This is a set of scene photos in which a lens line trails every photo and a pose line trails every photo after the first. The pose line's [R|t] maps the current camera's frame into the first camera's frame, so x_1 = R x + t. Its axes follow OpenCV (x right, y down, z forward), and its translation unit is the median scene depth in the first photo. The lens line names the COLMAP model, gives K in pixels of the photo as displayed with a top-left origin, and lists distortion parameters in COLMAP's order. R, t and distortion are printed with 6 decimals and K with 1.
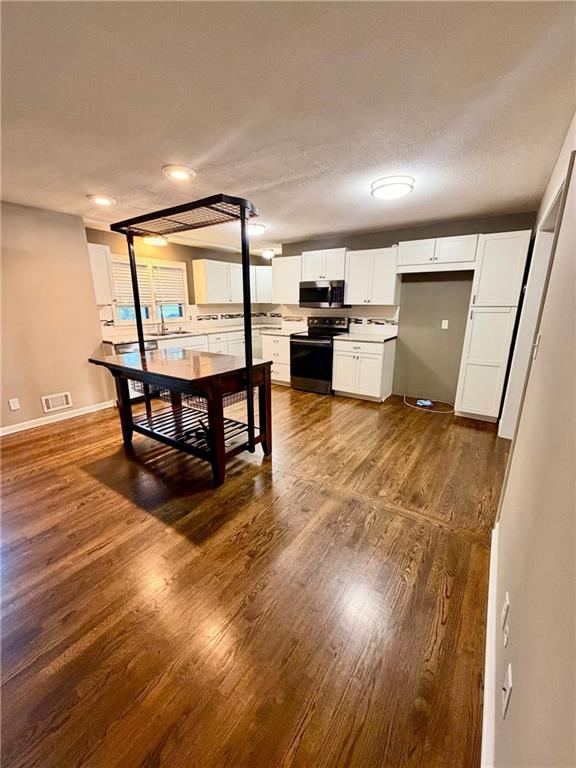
lens RADIAL K [[305.7, 0, 285.4], [0, 305.7, 380.8], [0, 0, 1]] dist [0.000280, -0.000244]
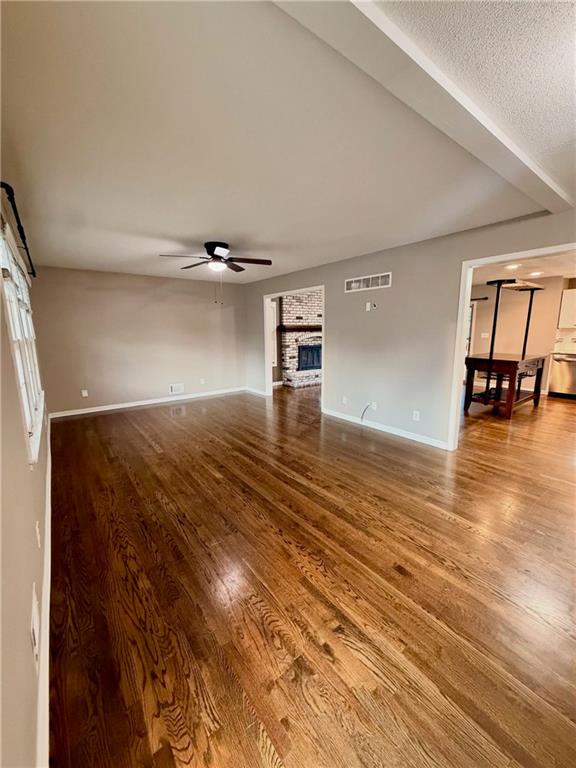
lens RADIAL K [[305.7, 0, 287.1], [0, 305.7, 386.8], [0, 0, 1]] dist [0.000280, -0.000244]
pose [[-0.298669, 0.185082, -0.936238, 1.036809], [-0.229744, 0.938221, 0.258765, -0.041483], [0.926291, 0.292380, -0.237696, 0.139204]]
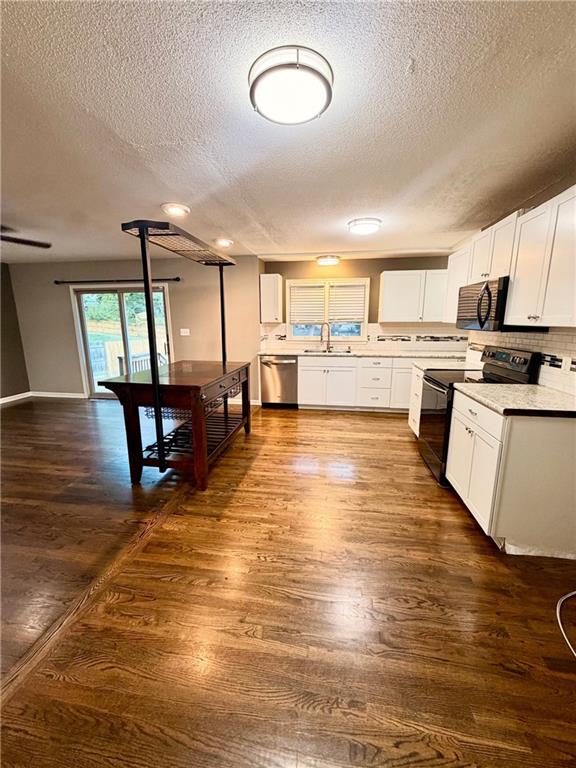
lens RADIAL K [[305.7, 0, 287.9], [0, 305.7, 381.4], [0, 0, 1]] dist [0.000280, -0.000244]
pose [[0.440109, 0.175483, -0.880630, 0.448601], [-0.223998, 0.971169, 0.081577, -0.110647], [0.869557, 0.161357, 0.466728, 0.433097]]
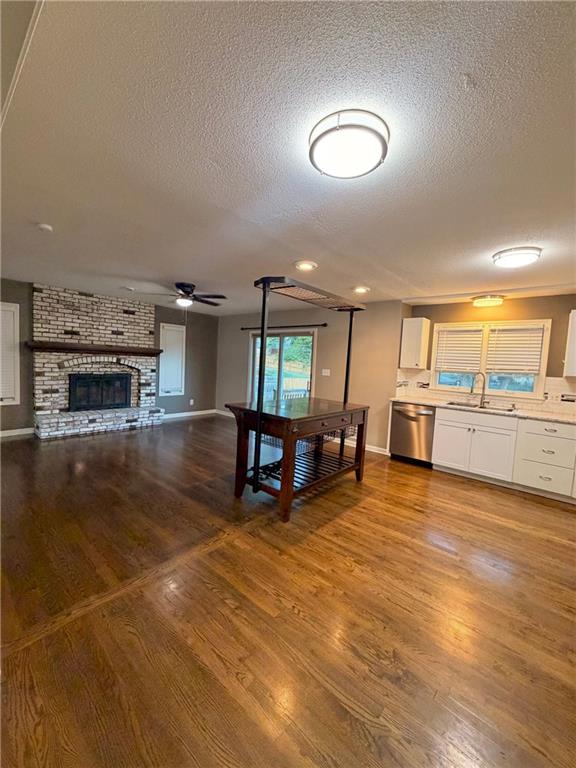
lens RADIAL K [[305.7, 0, 288.2], [0, 305.7, 381.8], [0, 0, 1]] dist [0.000280, -0.000244]
pose [[-0.101569, 0.063115, -0.992824, 0.471851], [-0.299151, 0.949858, 0.090988, -0.137430], [0.948785, 0.306246, -0.077595, 0.550339]]
